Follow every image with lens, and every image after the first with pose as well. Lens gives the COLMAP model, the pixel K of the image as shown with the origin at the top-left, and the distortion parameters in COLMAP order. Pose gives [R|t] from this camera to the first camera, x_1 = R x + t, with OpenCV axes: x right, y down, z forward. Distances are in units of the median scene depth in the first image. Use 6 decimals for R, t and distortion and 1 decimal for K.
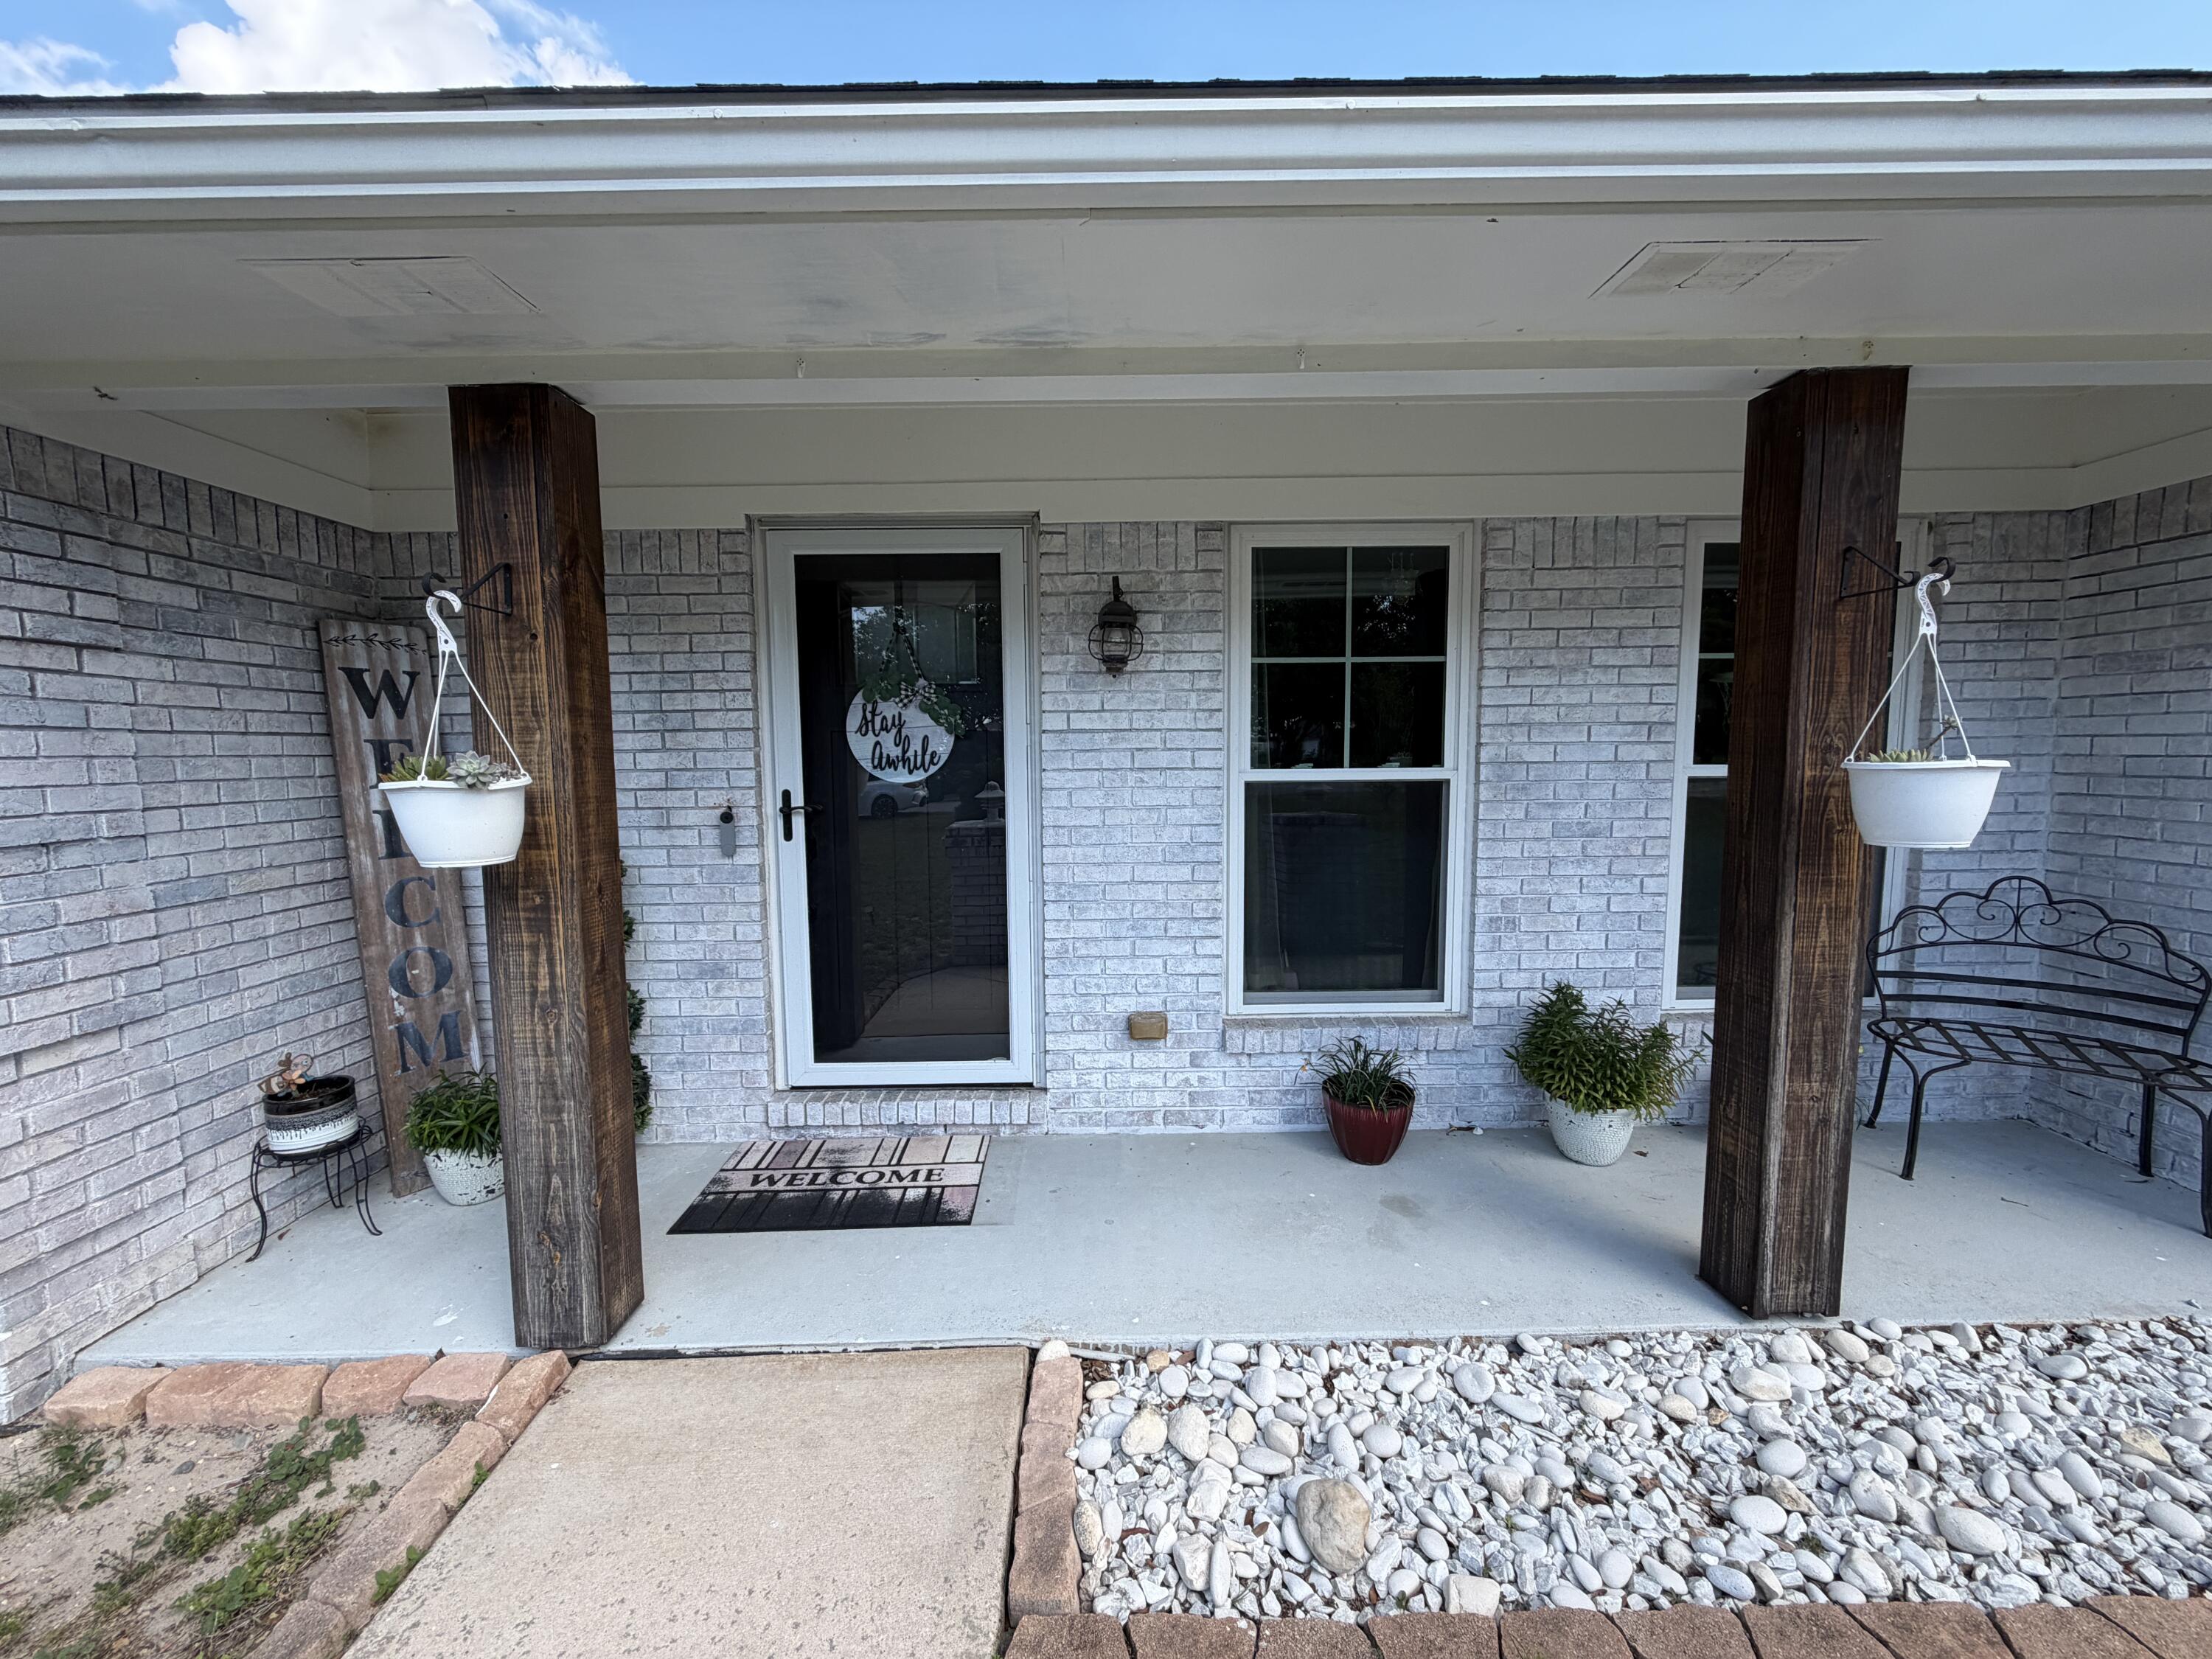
lens RADIAL K [[882.7, 0, 1101.0], [0, 882.7, 830.2], [0, 0, 1]] dist [0.000683, 0.000437]
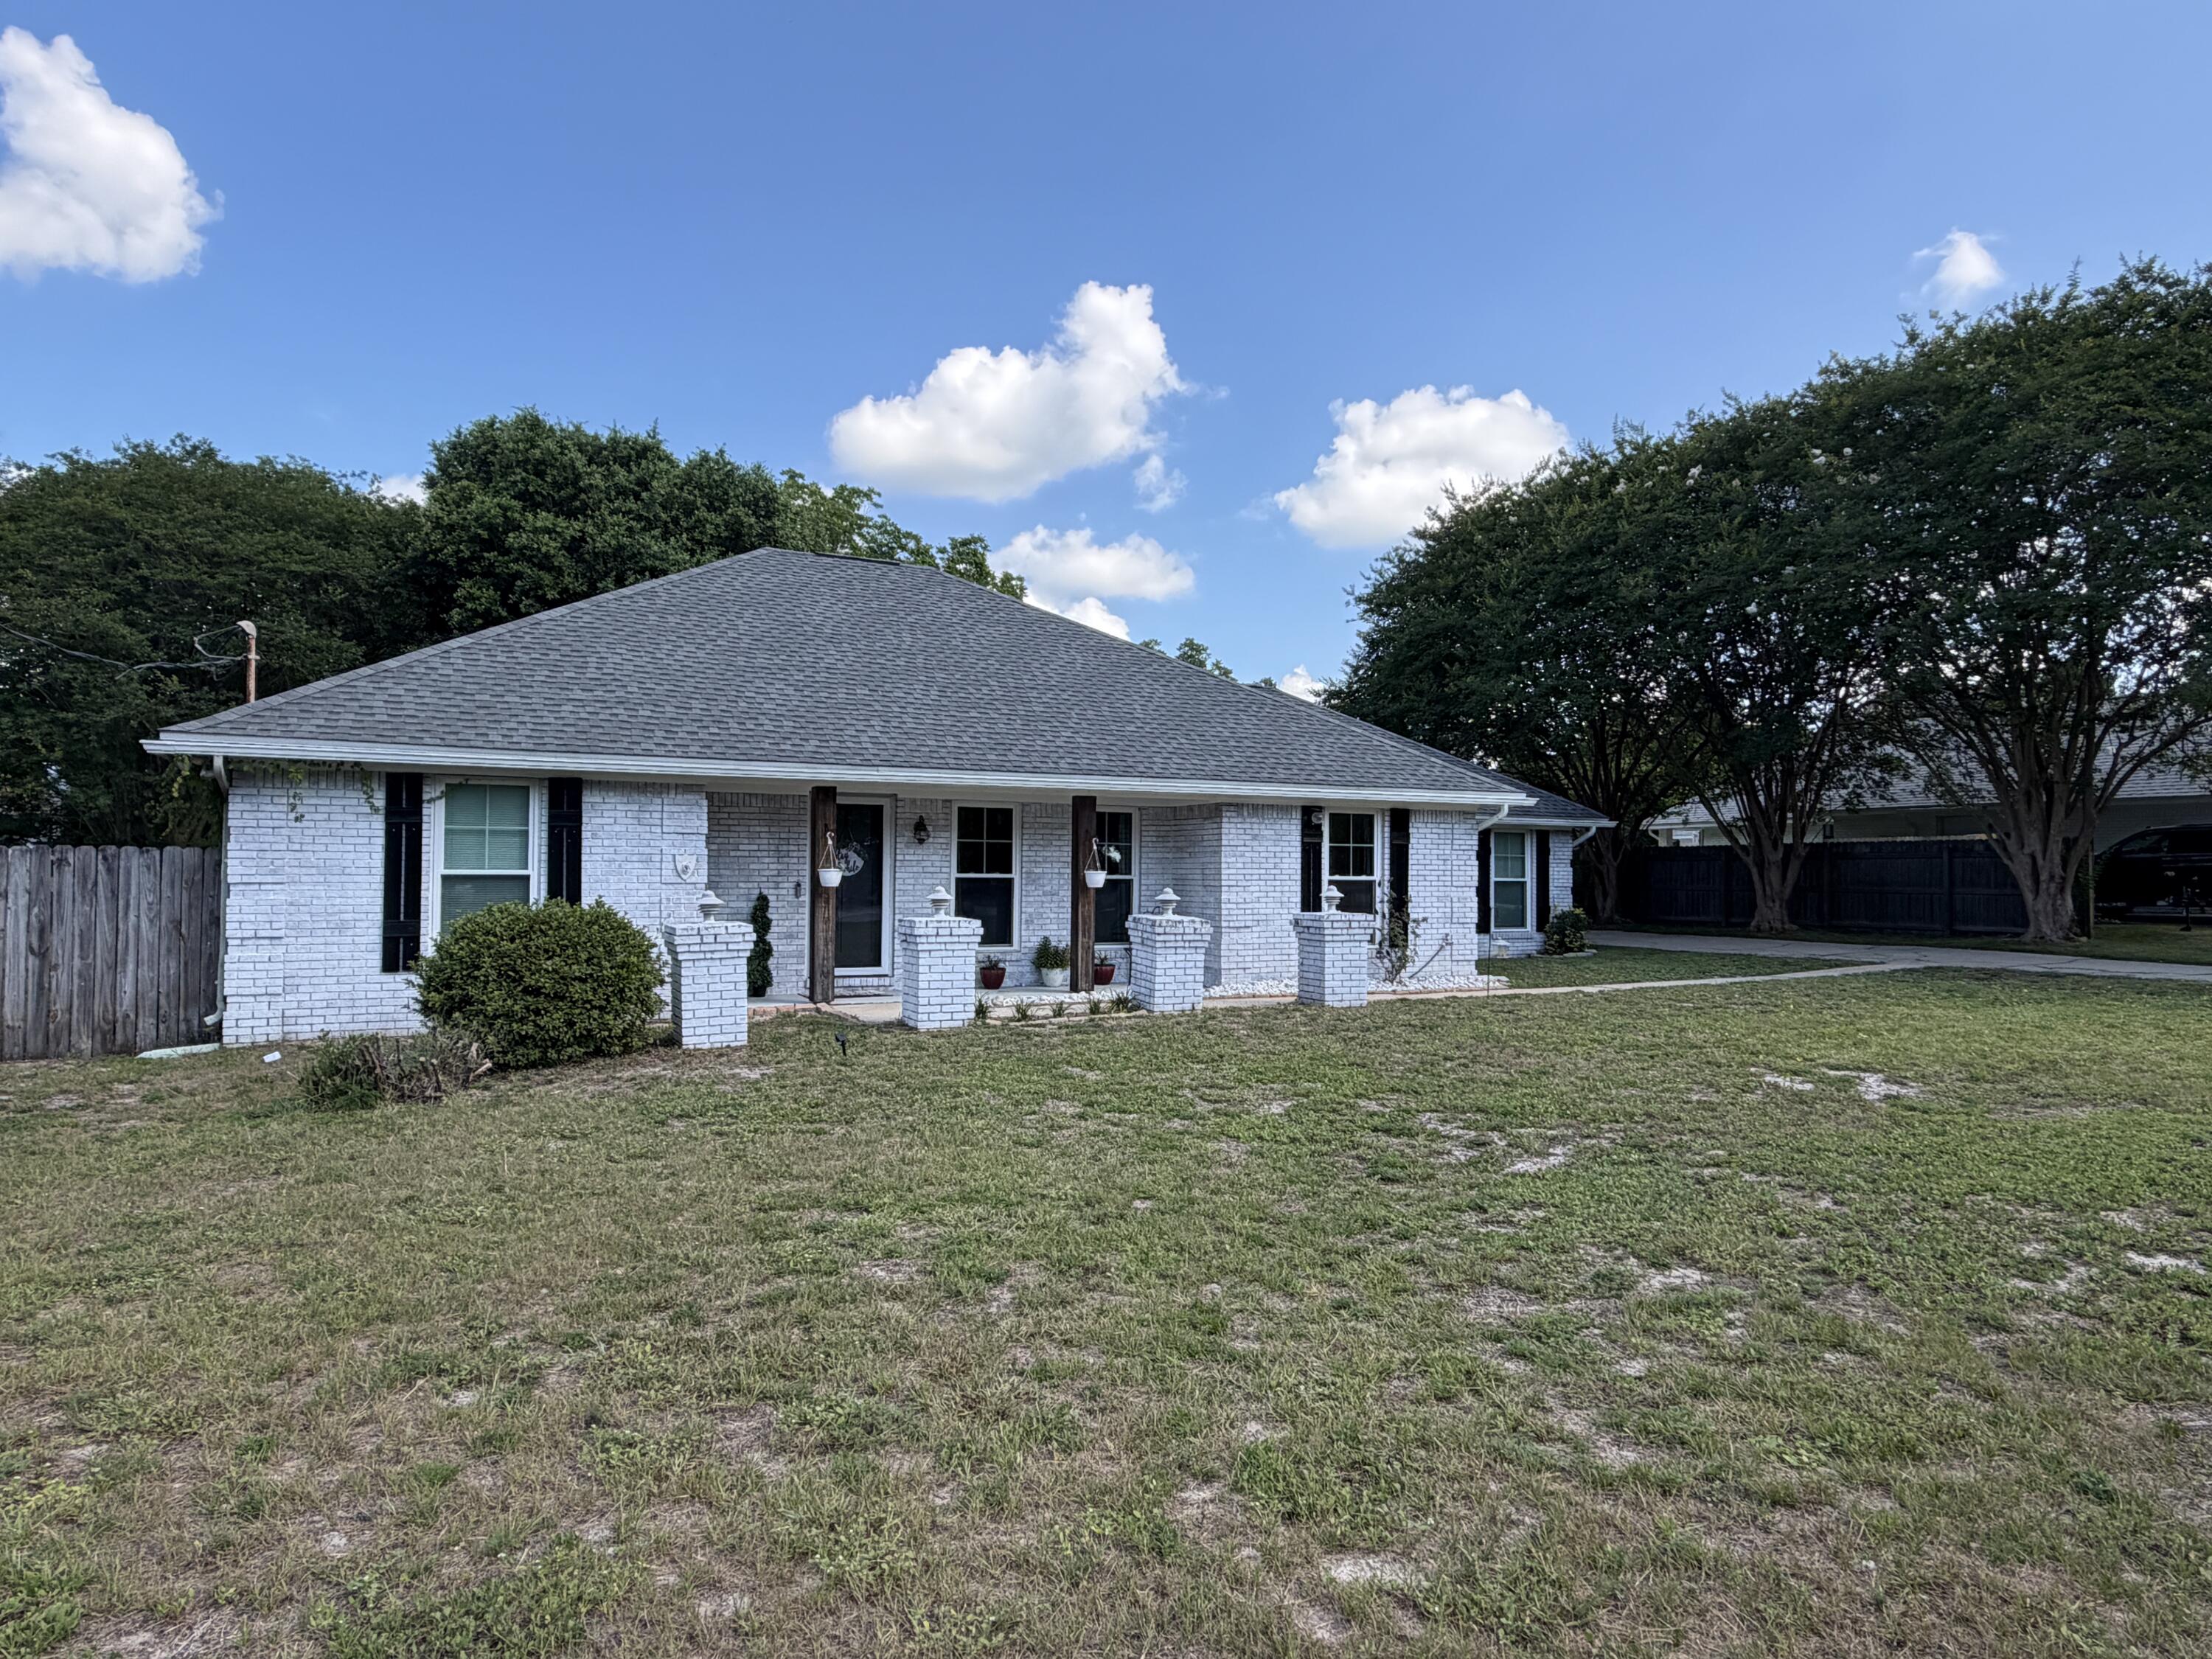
lens RADIAL K [[1286.6, 0, 1106.0], [0, 1286.6, 829.5], [0, 0, 1]] dist [-0.000001, -0.000007]
pose [[0.897017, 0.032945, 0.440767, -1.427590], [0.020531, 0.993036, -0.116007, 0.330274], [-0.441520, 0.113109, 0.890094, -3.468172]]
